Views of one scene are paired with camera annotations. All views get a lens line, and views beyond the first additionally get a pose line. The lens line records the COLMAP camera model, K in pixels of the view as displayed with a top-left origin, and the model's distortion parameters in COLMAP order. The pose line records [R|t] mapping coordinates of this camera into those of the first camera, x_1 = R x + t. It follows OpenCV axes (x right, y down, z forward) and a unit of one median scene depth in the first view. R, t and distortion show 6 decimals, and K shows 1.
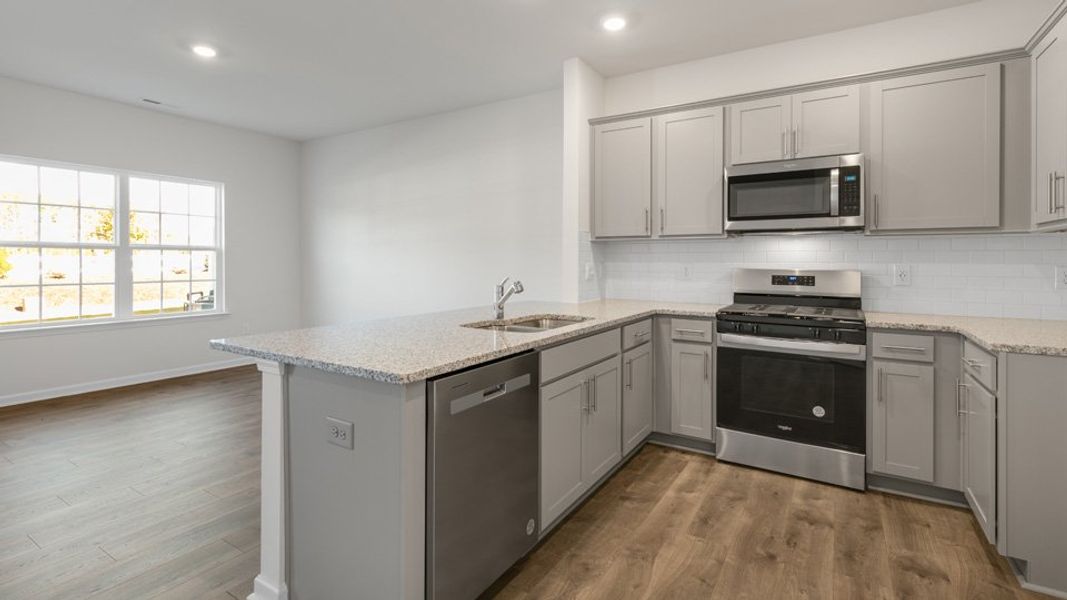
lens RADIAL K [[485.7, 0, 534.3], [0, 485.7, 260.9], [0, 0, 1]] dist [0.010515, -0.000785]
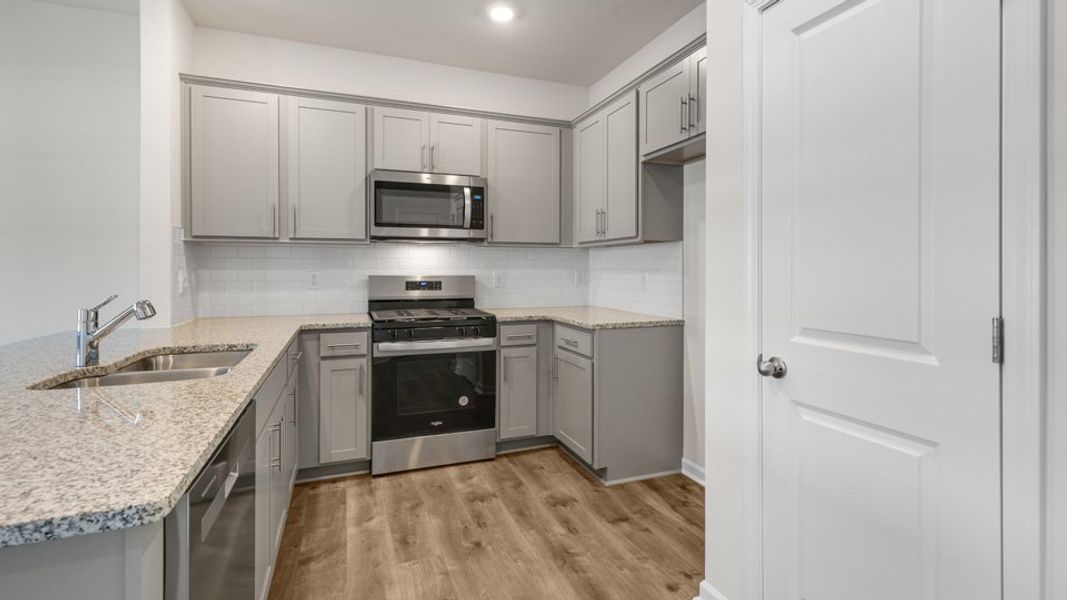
lens RADIAL K [[485.7, 0, 530.3], [0, 485.7, 270.0], [0, 0, 1]] dist [0.010515, -0.000785]
pose [[0.605131, -0.006857, 0.796096, -0.200319], [0.002303, 0.999974, 0.006862, -0.001159], [-0.796122, -0.002319, 0.605131, 0.183481]]
